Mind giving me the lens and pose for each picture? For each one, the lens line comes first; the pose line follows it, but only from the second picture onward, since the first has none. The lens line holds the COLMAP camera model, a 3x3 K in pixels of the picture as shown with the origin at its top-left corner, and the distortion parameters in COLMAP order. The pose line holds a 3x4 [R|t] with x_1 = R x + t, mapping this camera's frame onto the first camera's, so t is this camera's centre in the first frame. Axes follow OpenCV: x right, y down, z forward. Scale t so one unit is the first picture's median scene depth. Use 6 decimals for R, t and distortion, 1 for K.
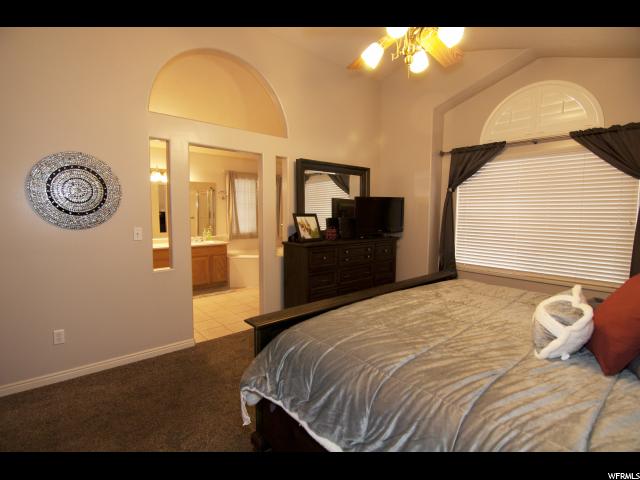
lens RADIAL K [[308.6, 0, 319.6], [0, 308.6, 238.3], [0, 0, 1]] dist [-0.022845, -0.003637]
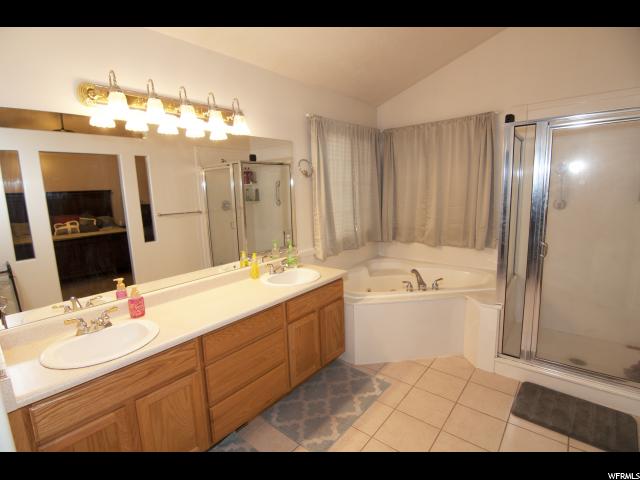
lens RADIAL K [[308.6, 0, 319.5], [0, 308.6, 238.6], [0, 0, 1]] dist [-0.022845, -0.003637]
pose [[0.986482, -0.061476, 0.151902, -0.370695], [0.049875, 0.995623, 0.079042, -0.068924], [-0.156096, -0.070397, 0.985230, 0.518048]]
